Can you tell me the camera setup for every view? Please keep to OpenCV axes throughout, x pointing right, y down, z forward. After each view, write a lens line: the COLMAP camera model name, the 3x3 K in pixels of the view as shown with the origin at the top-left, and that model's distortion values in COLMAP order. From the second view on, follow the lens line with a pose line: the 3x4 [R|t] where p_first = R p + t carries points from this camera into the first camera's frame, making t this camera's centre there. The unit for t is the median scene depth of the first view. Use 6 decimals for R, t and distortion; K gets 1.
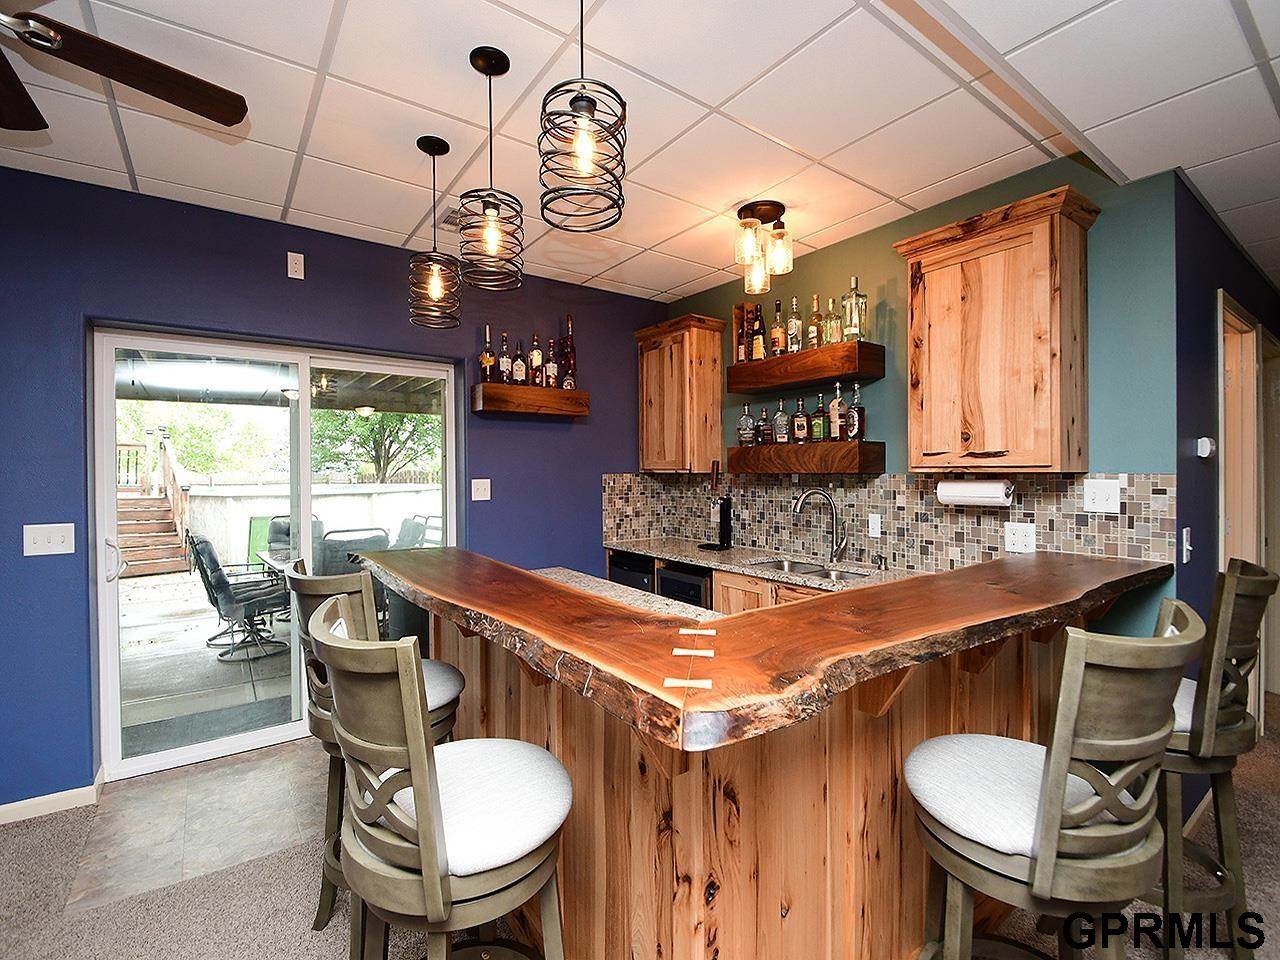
lens RADIAL K [[603.8, 0, 606.9], [0, 603.8, 471.8], [0, 0, 1]] dist [-0.004765, -0.000387]
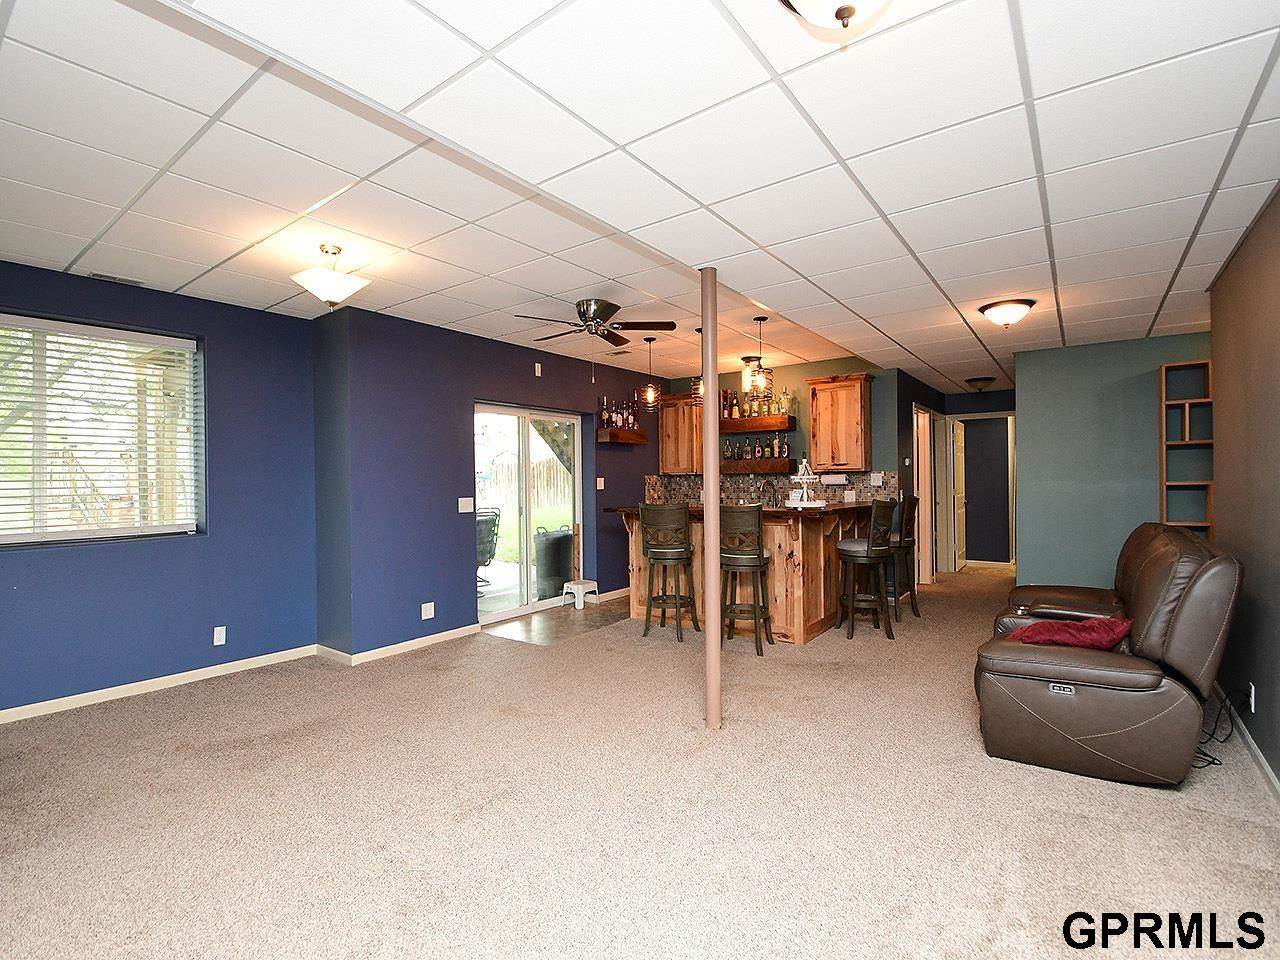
lens RADIAL K [[600.4, 0, 640.0], [0, 600.4, 480.0], [0, 0, 1]] dist [-0.000682, -0.000235]
pose [[0.949316, -0.010208, 0.314158, -0.792744], [0.011169, 0.999937, -0.001259, 0.025906], [-0.314125, 0.004704, 0.949370, -0.942936]]
